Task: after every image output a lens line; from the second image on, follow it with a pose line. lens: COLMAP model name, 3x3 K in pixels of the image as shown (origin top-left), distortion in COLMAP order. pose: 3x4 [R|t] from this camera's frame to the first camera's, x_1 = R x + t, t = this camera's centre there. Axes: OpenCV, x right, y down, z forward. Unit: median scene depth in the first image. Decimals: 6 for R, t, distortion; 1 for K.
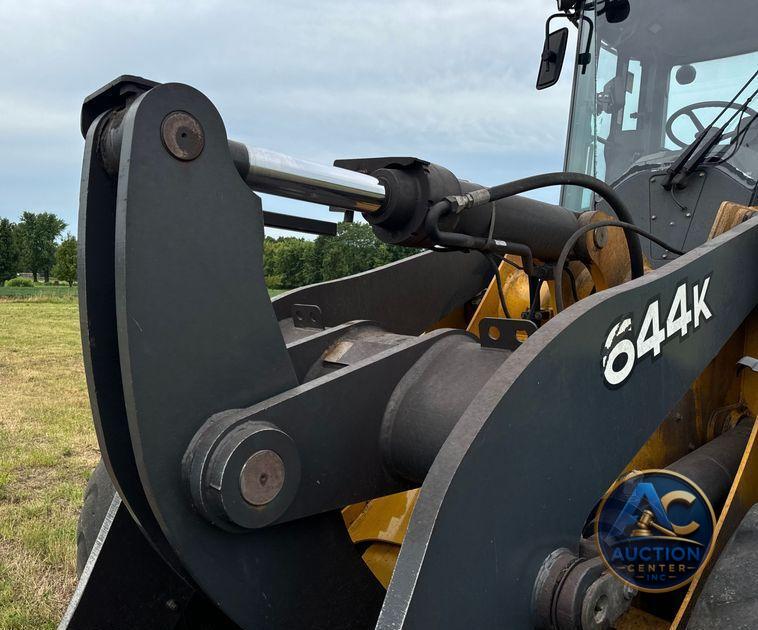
lens RADIAL K [[614.7, 0, 307.8], [0, 614.7, 306.8], [0, 0, 1]] dist [0.073959, -0.020620]
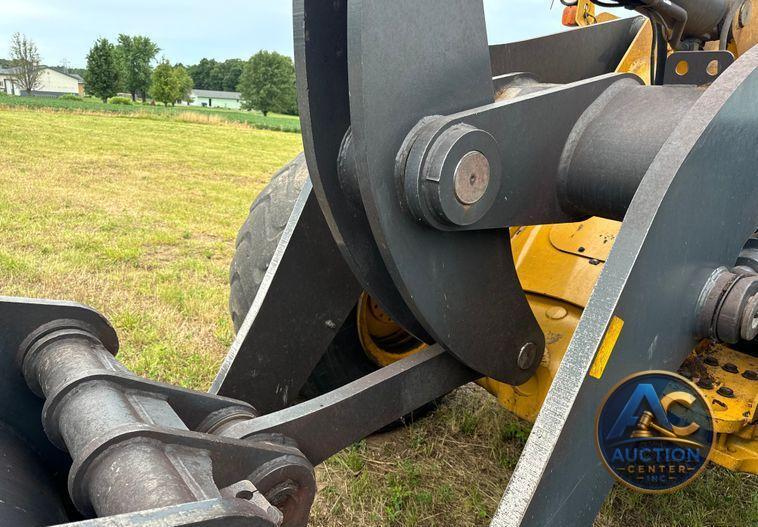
lens RADIAL K [[529.9, 0, 366.4], [0, 529.9, 248.9], [0, 0, 1]] dist [0.073407, -0.070398]
pose [[0.998701, 0.049048, 0.013821, -0.107462], [-0.050748, 0.981910, 0.182422, 0.099793], [-0.004624, -0.182886, 0.983123, 0.040483]]
